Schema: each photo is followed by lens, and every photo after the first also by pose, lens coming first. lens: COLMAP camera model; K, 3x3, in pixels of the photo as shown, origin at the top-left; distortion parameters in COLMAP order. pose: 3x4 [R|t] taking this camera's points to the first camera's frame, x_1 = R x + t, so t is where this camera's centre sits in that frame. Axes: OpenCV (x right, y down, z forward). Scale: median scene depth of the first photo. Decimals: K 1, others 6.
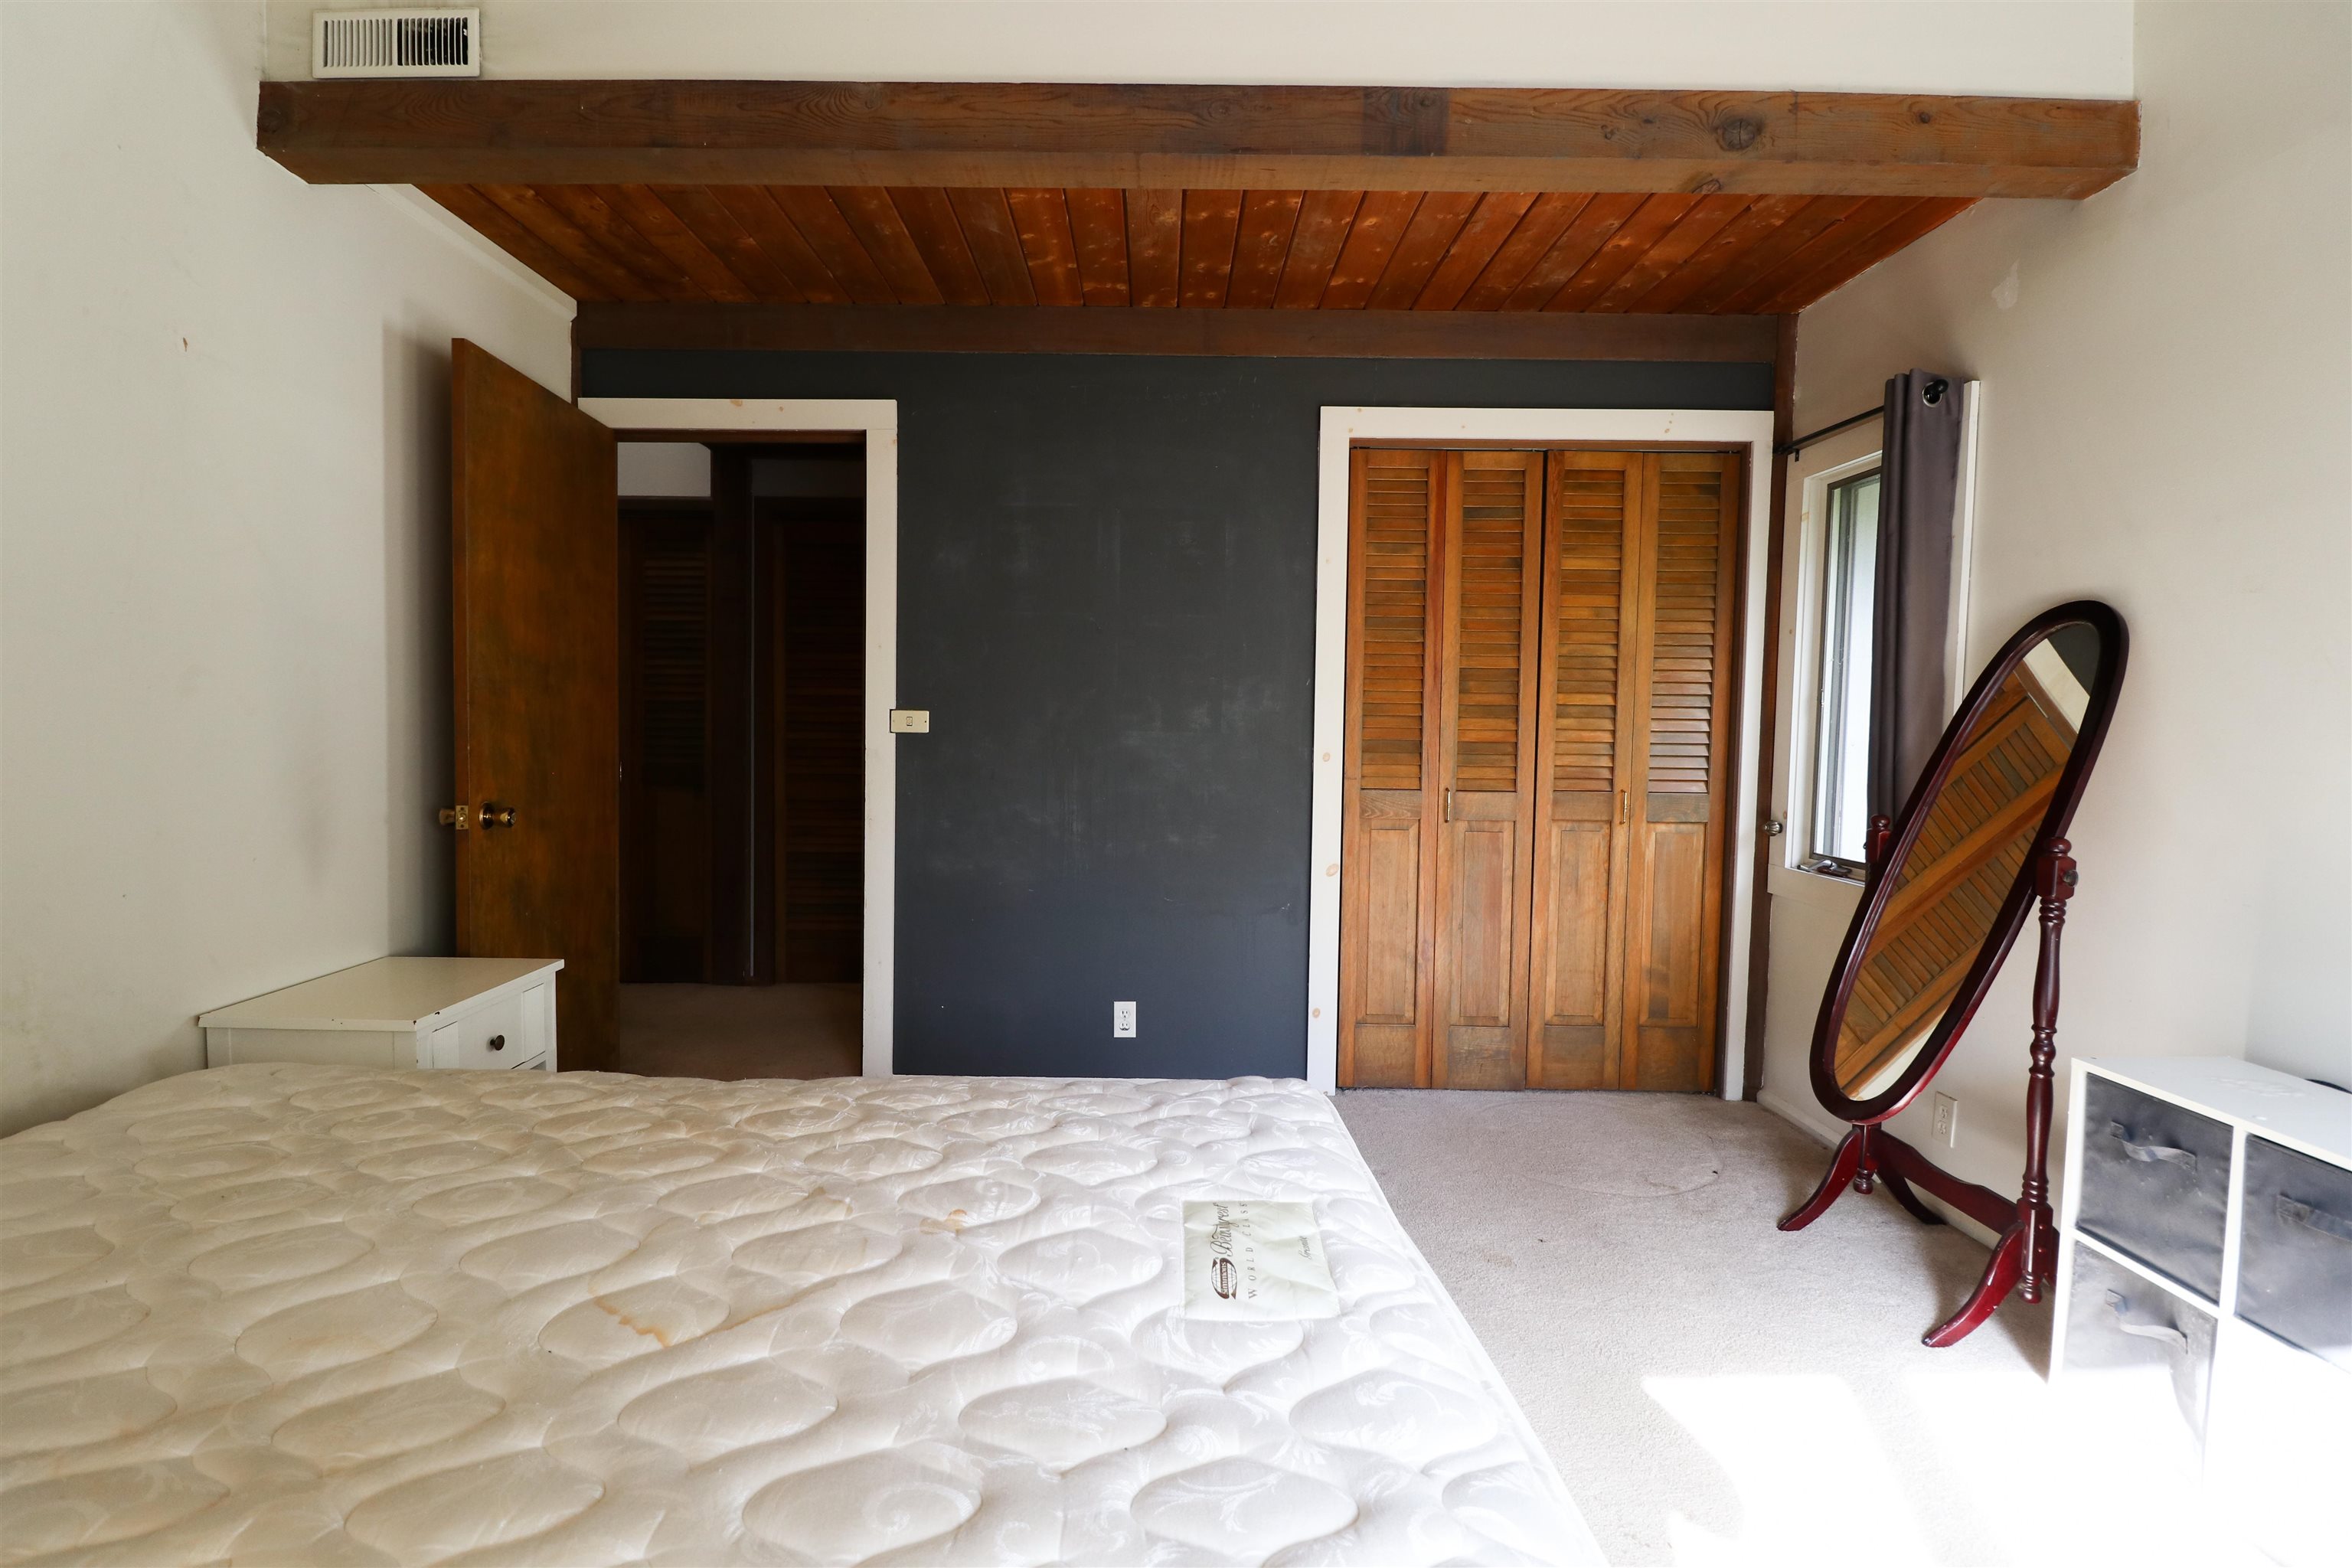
lens RADIAL K [[1094.2, 0, 1177.0], [0, 1094.2, 778.7], [0, 0, 1]] dist [-0.000796, -0.009330]
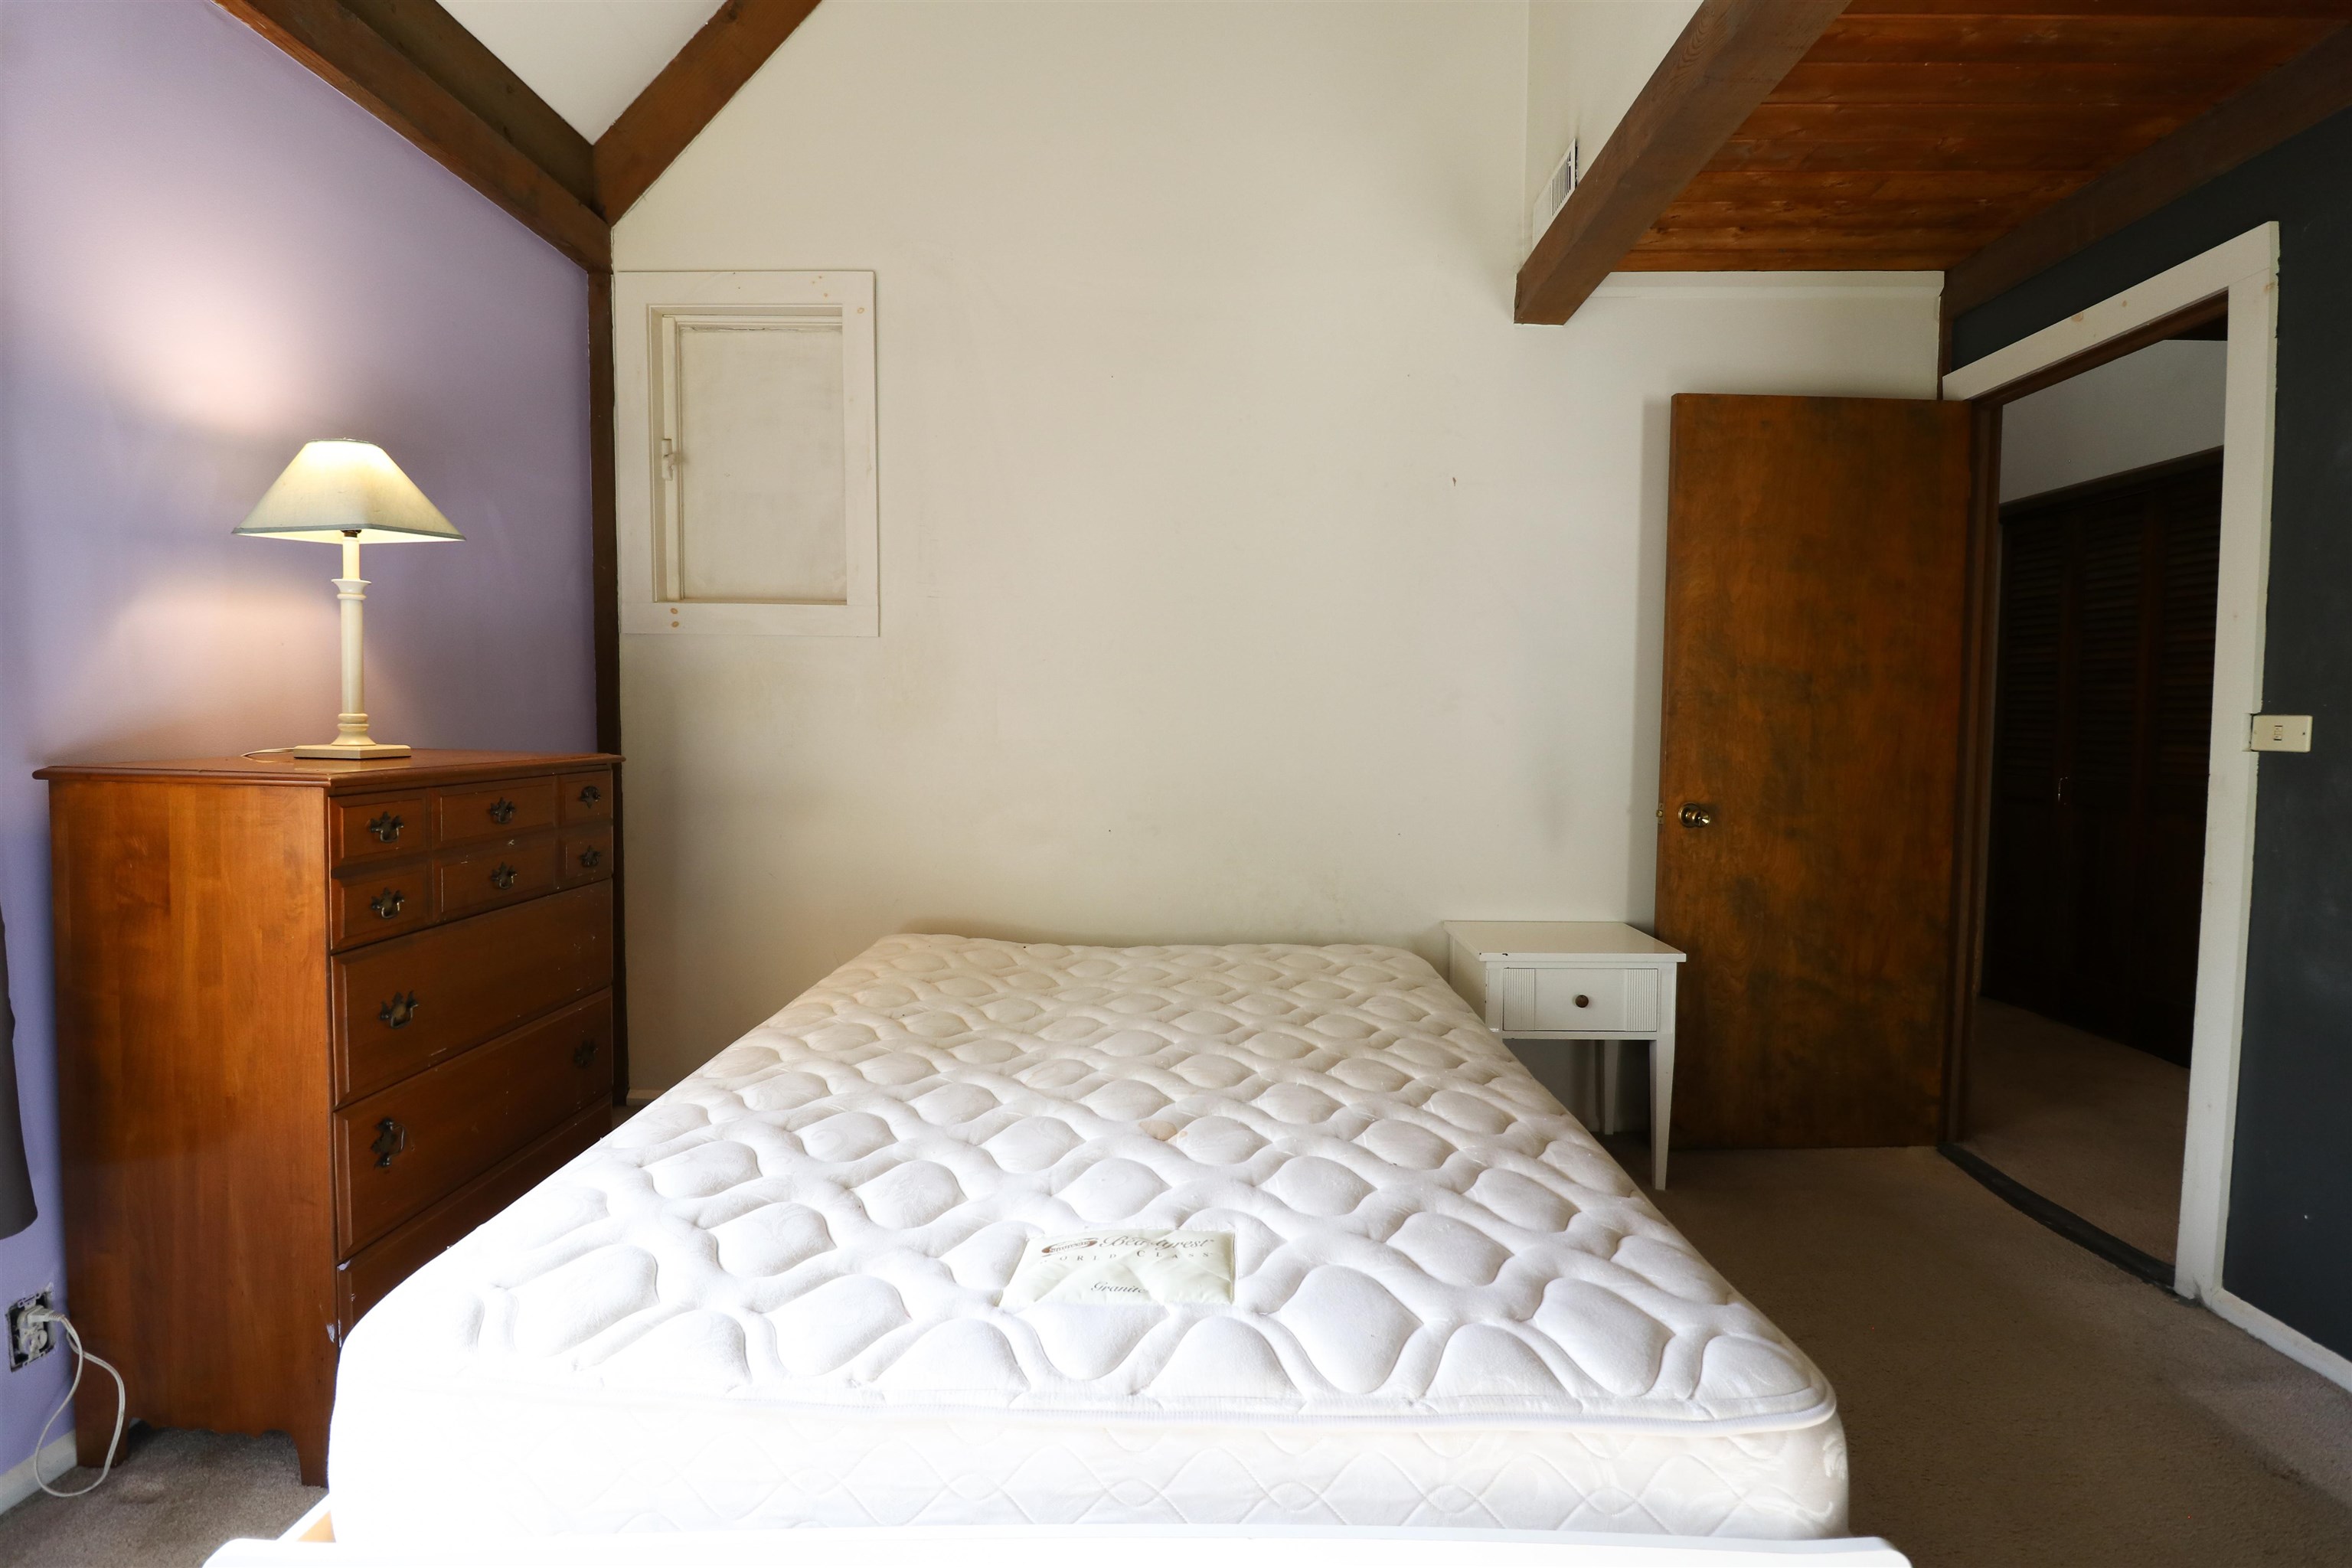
lens RADIAL K [[1094.2, 0, 1183.7], [0, 1094.2, 780.4], [0, 0, 1]] dist [-0.000796, -0.009330]
pose [[-0.029909, 0.043804, -0.998592, 0.444551], [-0.061441, 0.997070, 0.045577, -0.018325], [0.997663, 0.062718, -0.027130, 0.469157]]
